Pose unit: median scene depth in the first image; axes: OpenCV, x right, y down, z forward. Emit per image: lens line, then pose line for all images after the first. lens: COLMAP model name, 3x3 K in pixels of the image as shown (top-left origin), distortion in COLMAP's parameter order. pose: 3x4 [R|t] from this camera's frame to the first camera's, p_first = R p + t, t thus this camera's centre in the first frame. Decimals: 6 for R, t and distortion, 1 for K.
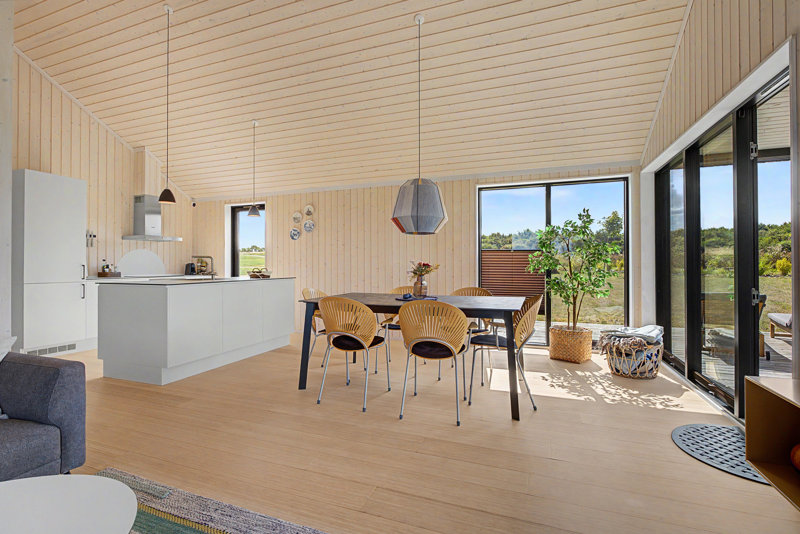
lens RADIAL K [[382.9, 0, 400.0], [0, 382.9, 267.0], [0, 0, 1]] dist [-0.021032, -0.000182]
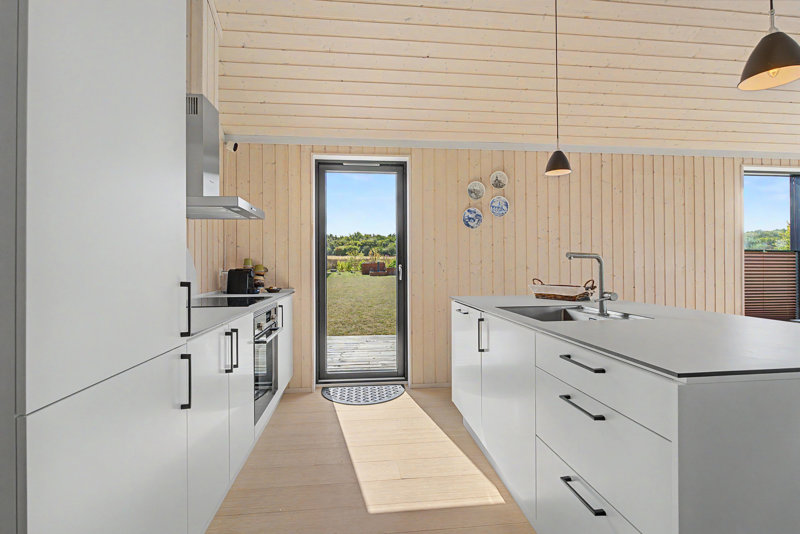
lens RADIAL K [[376.2, 0, 400.0], [0, 376.2, 267.0], [0, 0, 1]] dist [-0.001222, -0.000161]
pose [[0.889641, -0.004394, 0.456640, -0.643399], [0.005594, 0.999984, -0.001276, -0.011081], [-0.456627, 0.003690, 0.889651, 0.545358]]
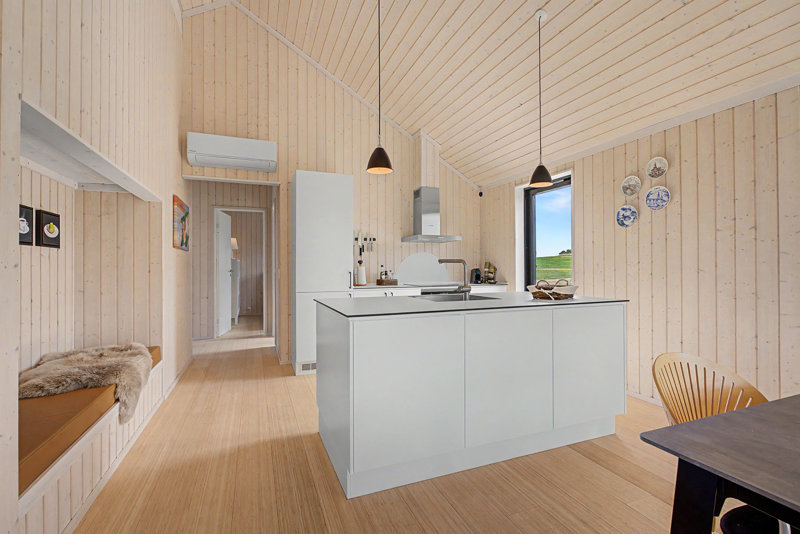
lens RADIAL K [[365.3, 0, 400.0], [0, 365.3, 267.0], [0, 0, 1]] dist [-0.004427, -0.000327]
pose [[0.678715, -0.002783, -0.734397, -0.112411], [-0.000616, 0.999990, -0.004358, -0.010768], [0.734402, 0.003410, 0.678706, 0.411599]]
